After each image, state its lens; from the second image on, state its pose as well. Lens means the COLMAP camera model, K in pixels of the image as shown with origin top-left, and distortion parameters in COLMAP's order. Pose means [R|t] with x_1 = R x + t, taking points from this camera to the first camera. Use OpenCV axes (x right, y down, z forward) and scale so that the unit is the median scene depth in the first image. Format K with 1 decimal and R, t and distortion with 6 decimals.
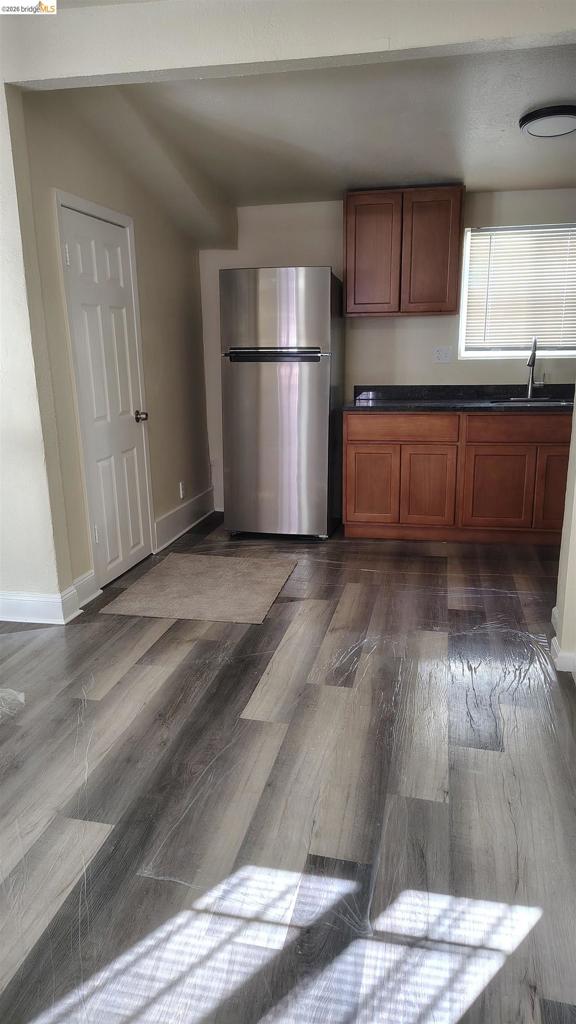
lens RADIAL K [[702.0, 0, 287.8], [0, 702.0, 513.9], [0, 0, 1]] dist [0.008338, 0.001697]
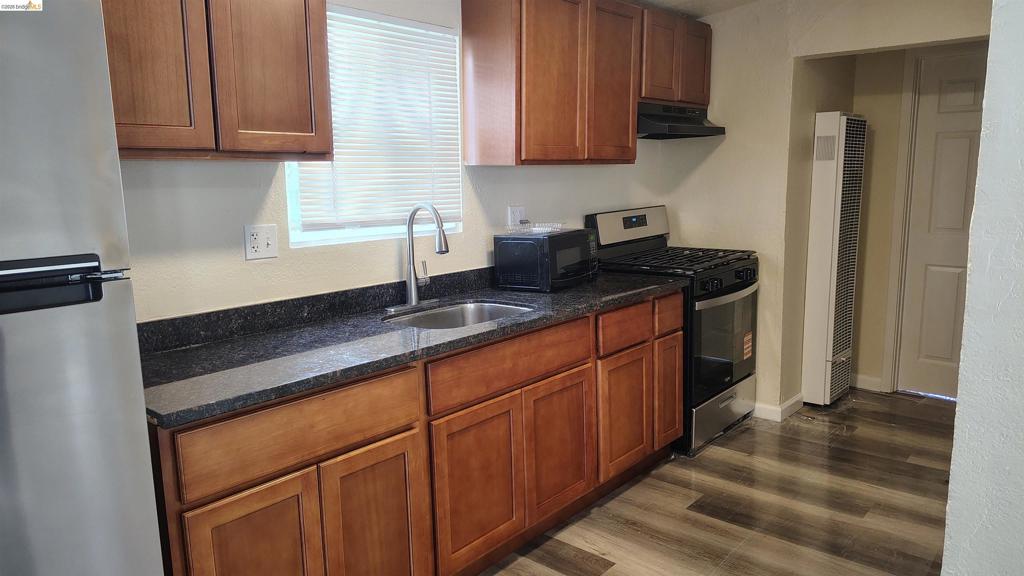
lens RADIAL K [[702.0, 0, 512.5], [0, 702.0, 289.5], [0, 0, 1]] dist [0.008338, 0.001697]
pose [[0.470330, -0.134455, 0.872188, -0.128739], [0.220357, 0.974912, 0.031463, -0.177900], [-0.854536, 0.177395, 0.488159, 0.645665]]
